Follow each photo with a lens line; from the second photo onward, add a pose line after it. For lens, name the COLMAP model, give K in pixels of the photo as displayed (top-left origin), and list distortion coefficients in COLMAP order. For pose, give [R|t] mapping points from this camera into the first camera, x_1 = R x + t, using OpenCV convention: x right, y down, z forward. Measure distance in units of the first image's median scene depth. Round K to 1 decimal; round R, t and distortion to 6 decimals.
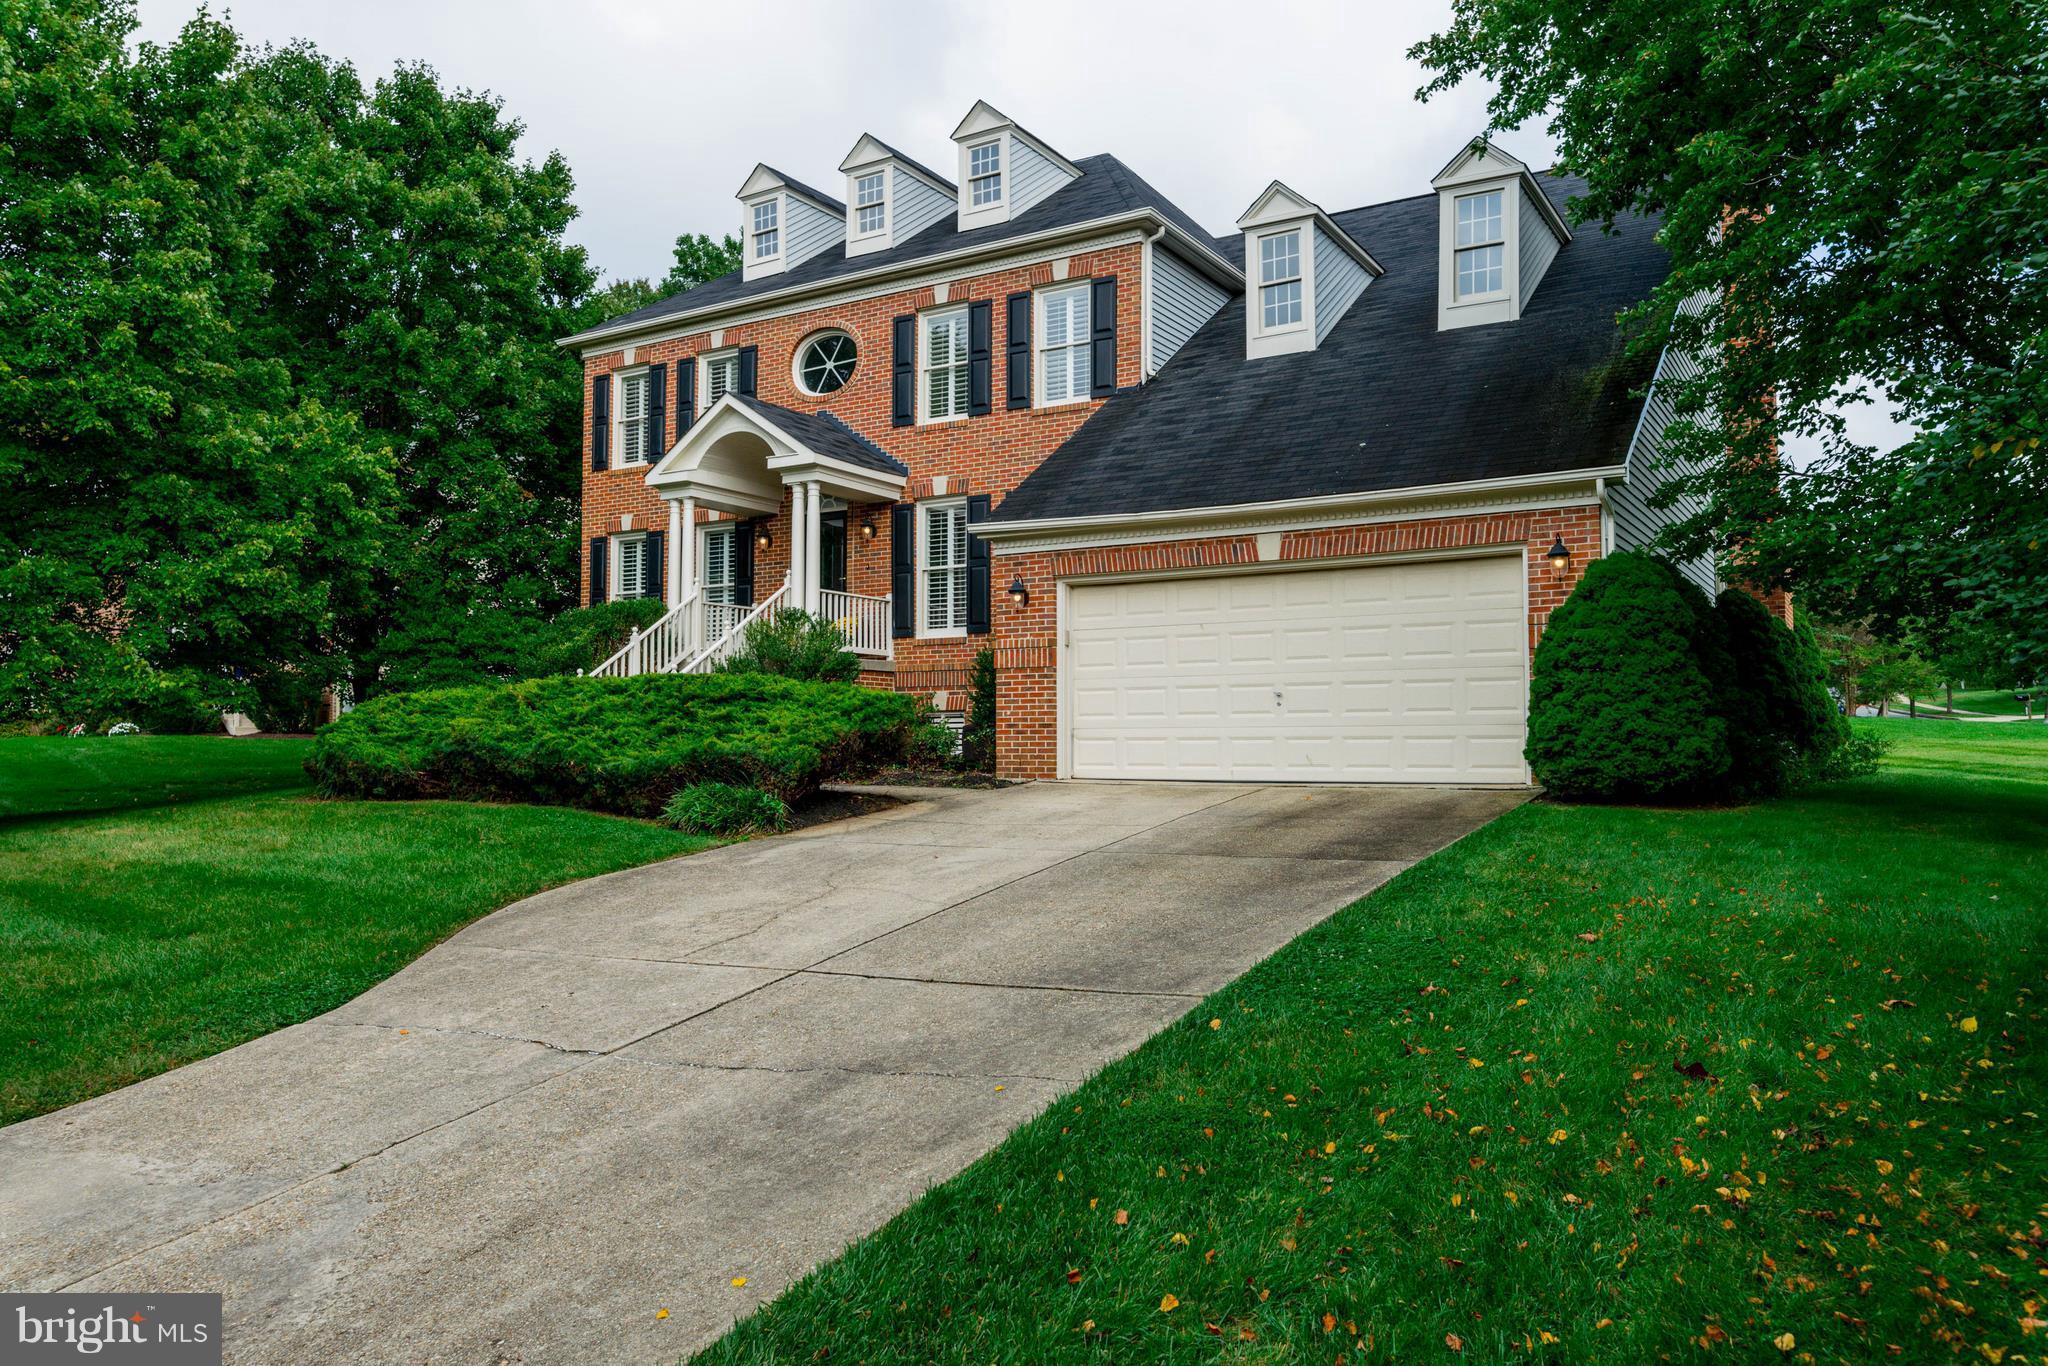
lens RADIAL K [[944.0, 0, 1024.0], [0, 944.0, 683.0], [0, 0, 1]] dist [-0.000679, 0.000018]
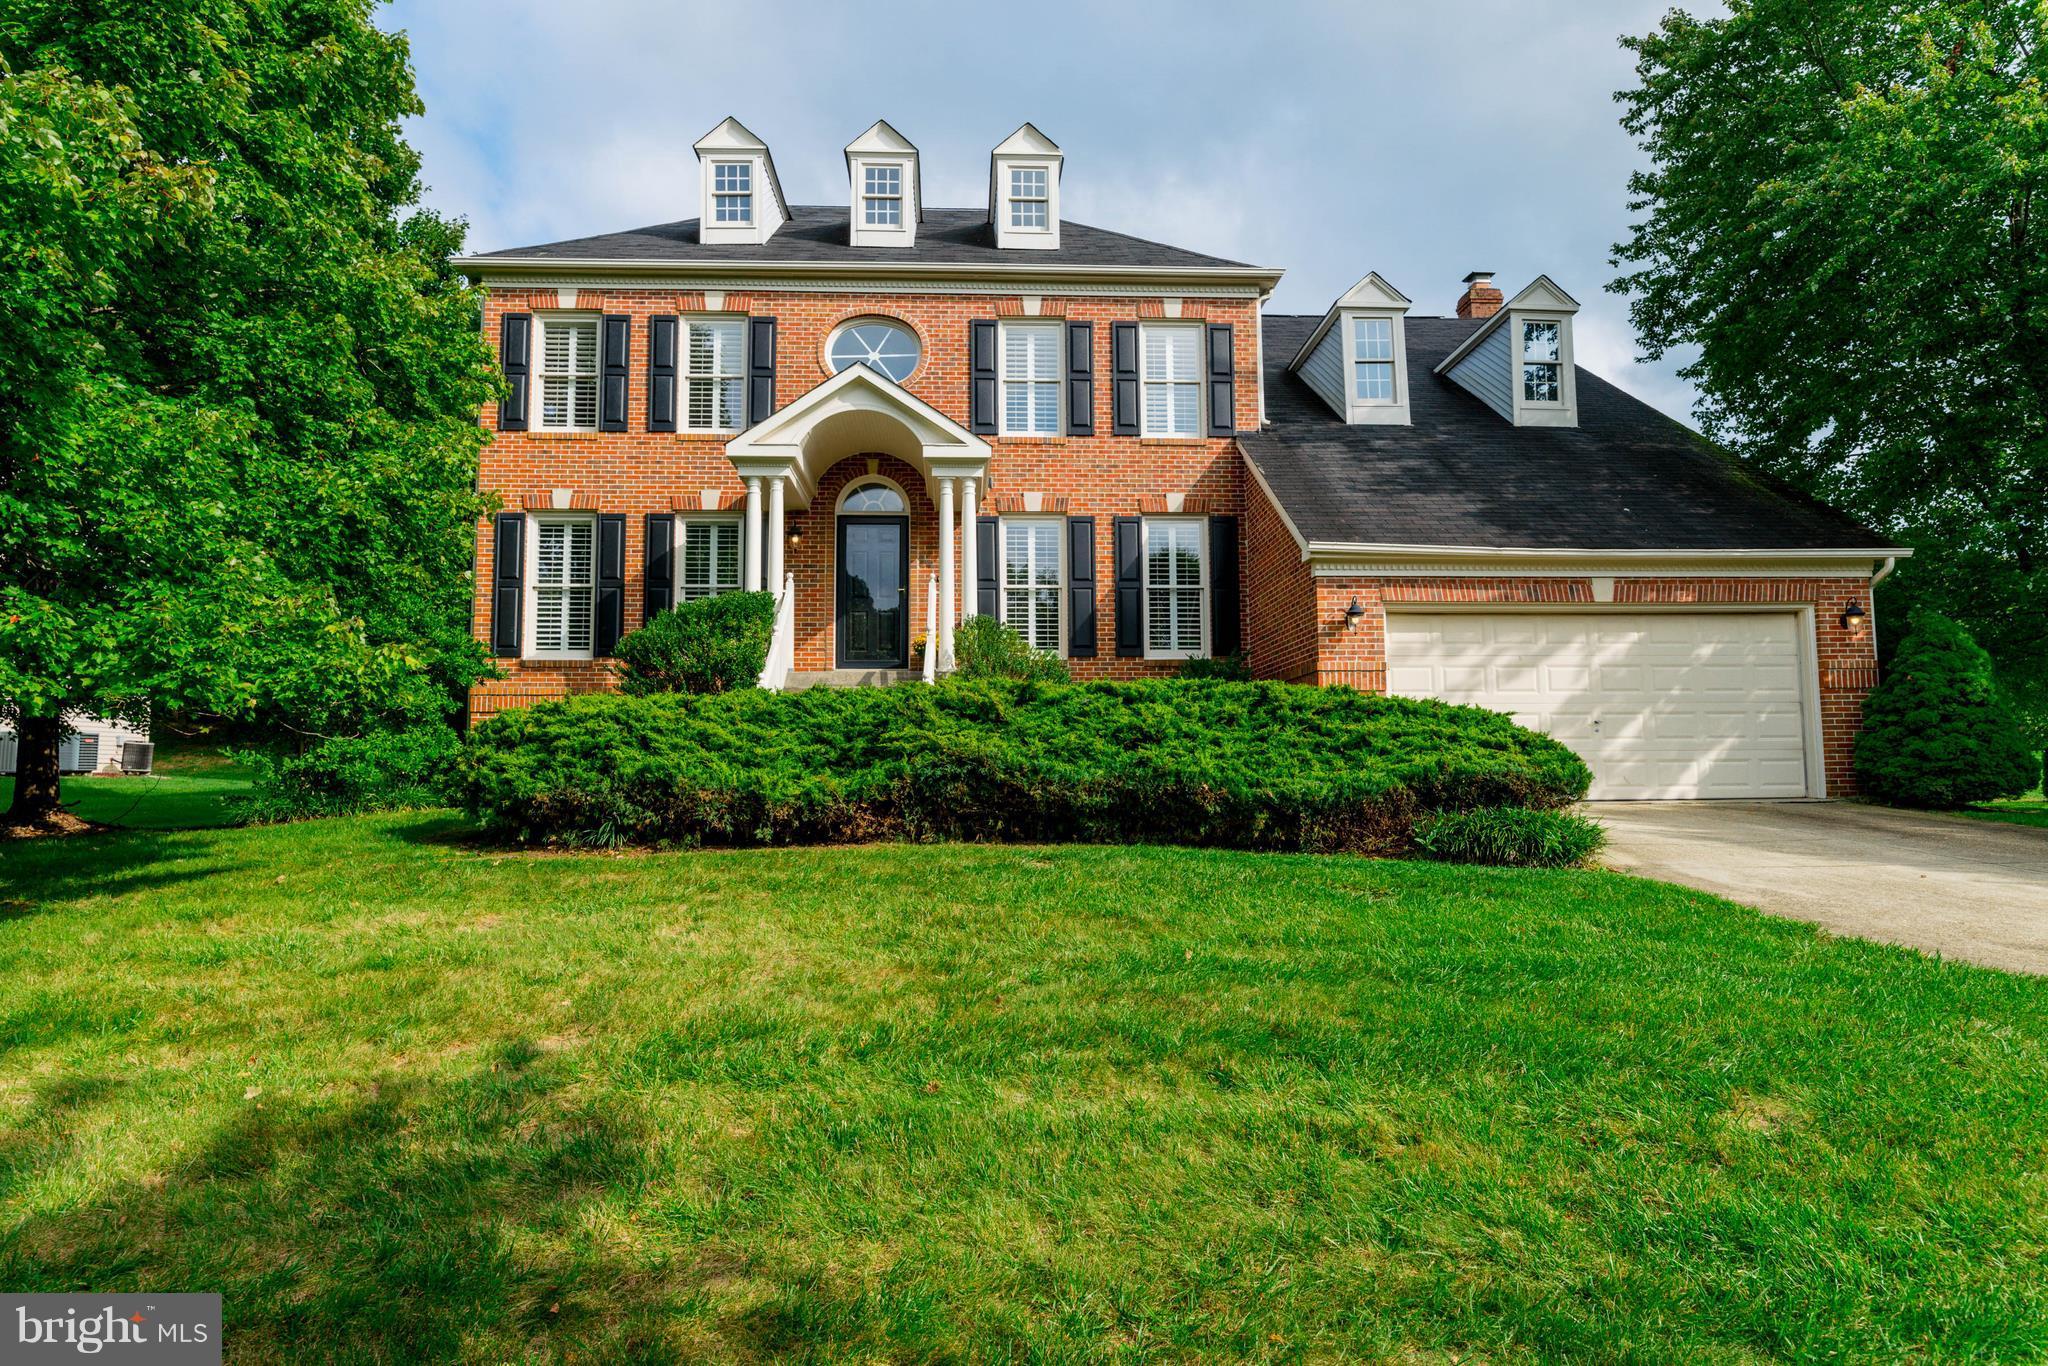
lens RADIAL K [[877.6, 0, 1024.0], [0, 877.6, 683.0], [0, 0, 1]] dist [0.003311, 0.000098]
pose [[0.904475, 0.032490, 0.425287, -0.488480], [-0.017385, 0.999074, -0.039350, 0.013173], [-0.426172, 0.028197, 0.904203, 0.201130]]
